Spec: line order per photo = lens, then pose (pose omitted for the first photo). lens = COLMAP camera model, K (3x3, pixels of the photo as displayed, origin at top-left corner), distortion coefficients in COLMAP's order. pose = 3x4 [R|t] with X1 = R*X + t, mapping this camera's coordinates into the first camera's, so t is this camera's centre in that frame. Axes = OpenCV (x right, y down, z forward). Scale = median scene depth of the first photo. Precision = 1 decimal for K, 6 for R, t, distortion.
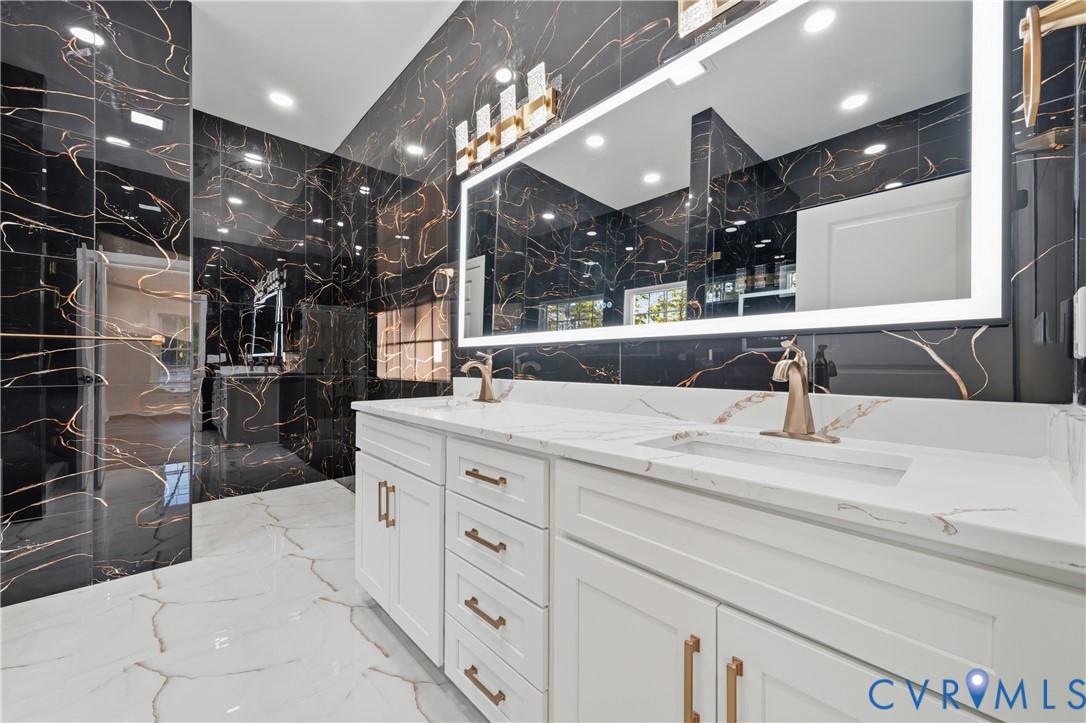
lens RADIAL K [[403.4, 0, 544.1], [0, 403.4, 361.9], [0, 0, 1]] dist [-0.000673, -0.000002]
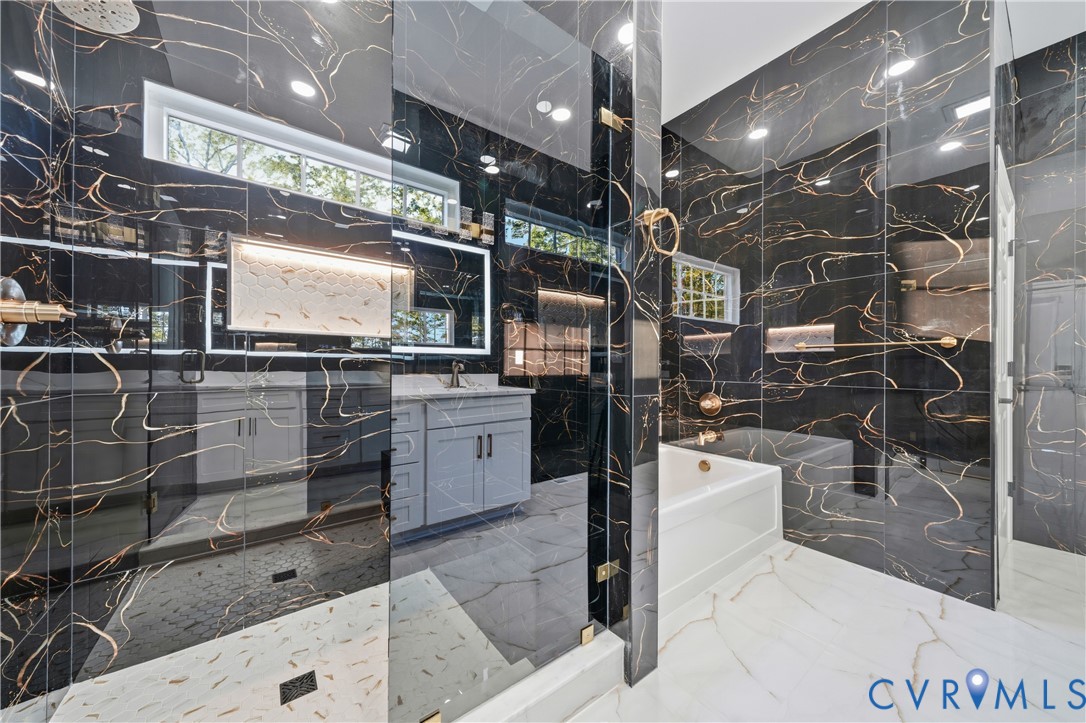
lens RADIAL K [[376.2, 0, 543.9], [0, 376.2, 363.9], [0, 0, 1]] dist [0.000742, 0.000137]
pose [[-0.118350, -0.007280, -0.992945, -0.010815], [-0.000693, 0.999973, -0.007249, 0.001138], [0.992972, -0.000170, -0.118352, 0.205162]]
